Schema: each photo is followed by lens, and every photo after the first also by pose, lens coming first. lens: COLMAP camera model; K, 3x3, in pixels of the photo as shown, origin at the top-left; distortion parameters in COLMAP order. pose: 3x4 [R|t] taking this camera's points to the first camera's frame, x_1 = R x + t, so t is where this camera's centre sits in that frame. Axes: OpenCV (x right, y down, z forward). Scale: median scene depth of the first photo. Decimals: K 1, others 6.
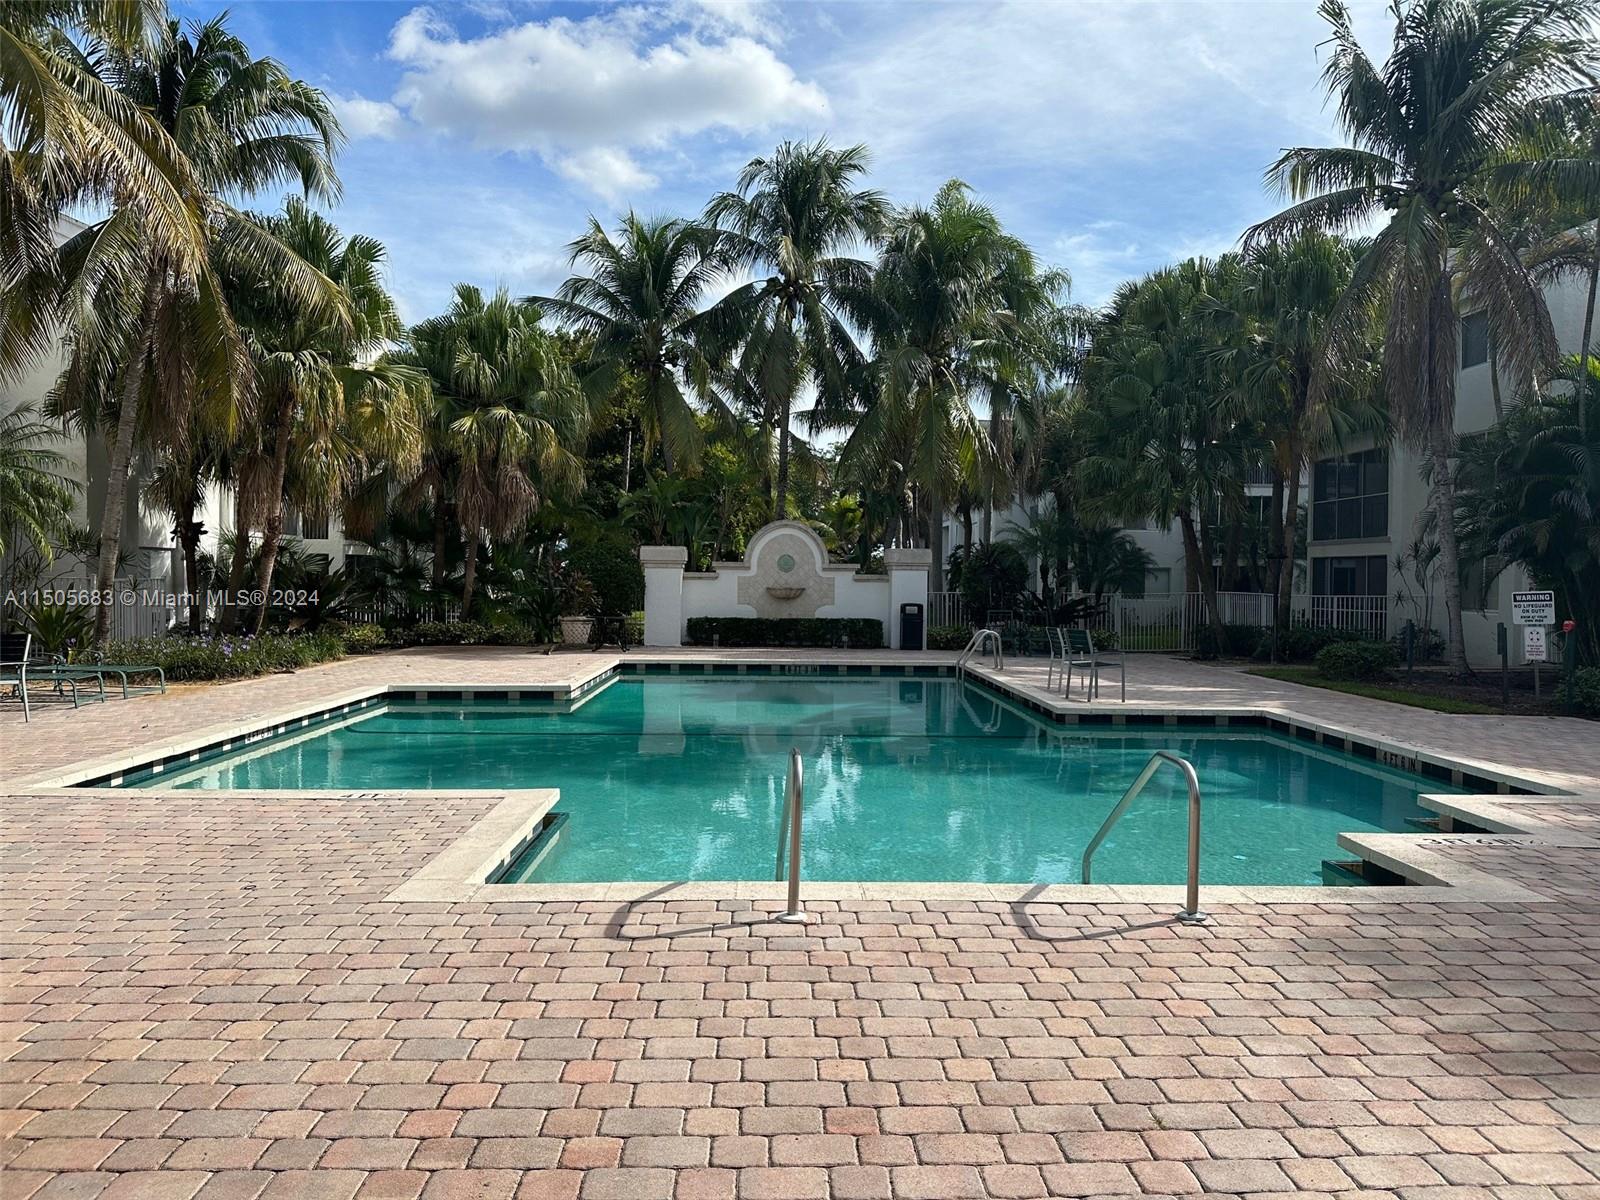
lens RADIAL K [[1115.9, 0, 804.4], [0, 1115.9, 611.0], [0, 0, 1]] dist [0.011439, -0.010873]
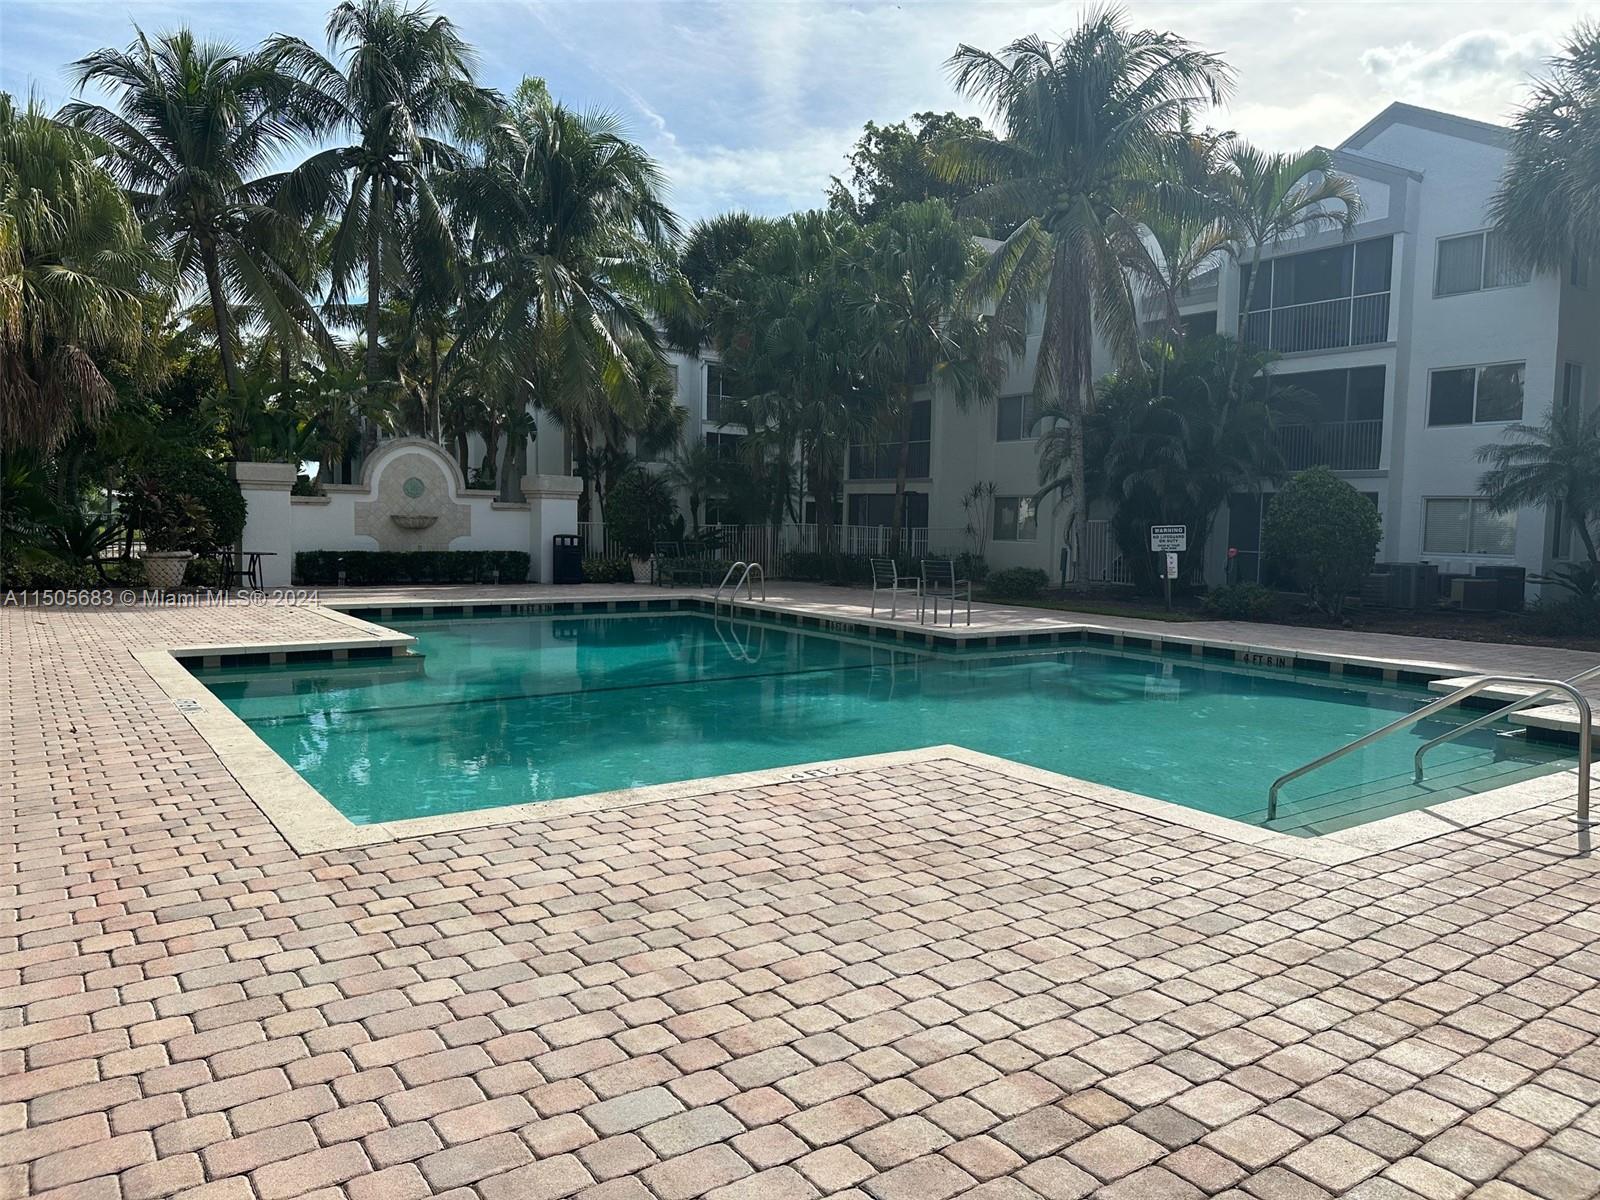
lens RADIAL K [[1115.9, 0, 796.7], [0, 1115.9, 592.9], [0, 0, 1]] dist [0.011439, -0.010873]
pose [[0.836473, -0.028970, 0.547241, -0.247335], [0.003261, 0.998847, 0.047893, -0.001880], [-0.547998, -0.038277, 0.835603, 0.103867]]
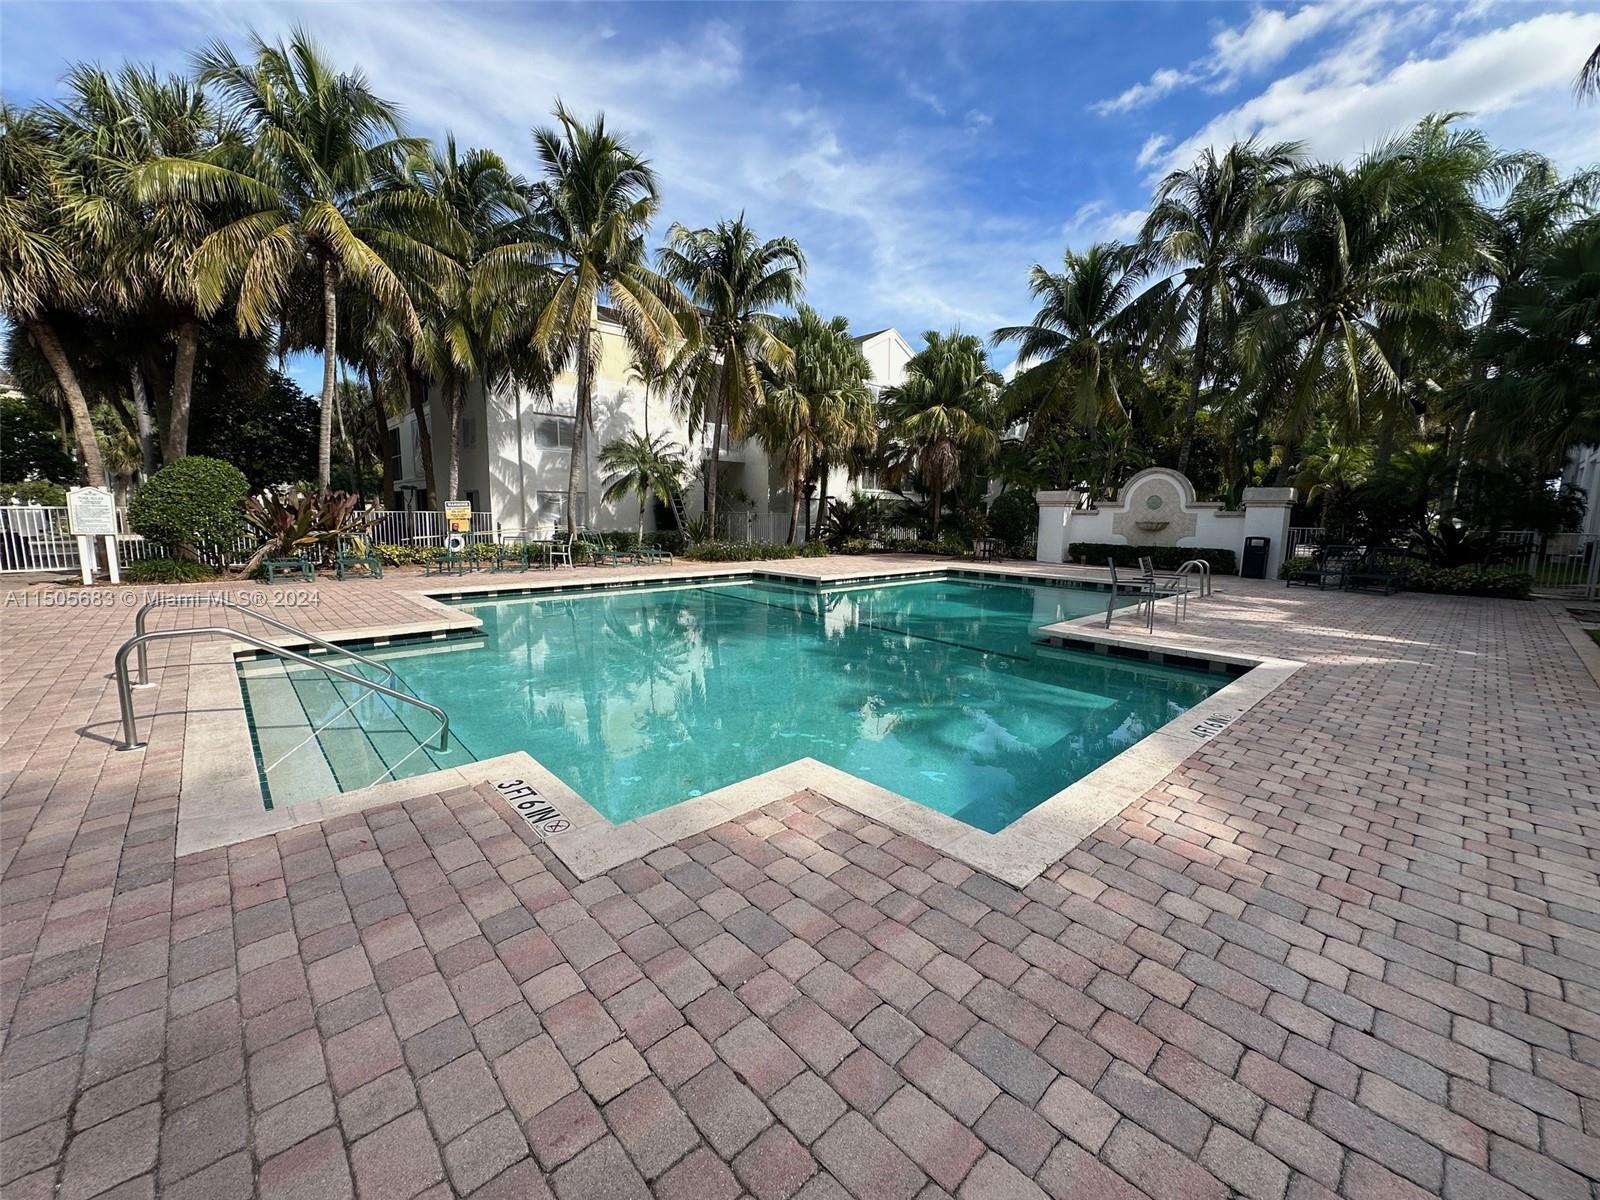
lens RADIAL K [[632.0, 0, 786.4], [0, 632.0, 594.8], [0, 0, 1]] dist [-0.004079, -0.000608]
pose [[0.650169, 0.096276, -0.753665, 0.263365], [-0.029129, 0.994369, 0.101896, 0.000582], [0.759231, -0.044296, 0.649312, 0.214225]]
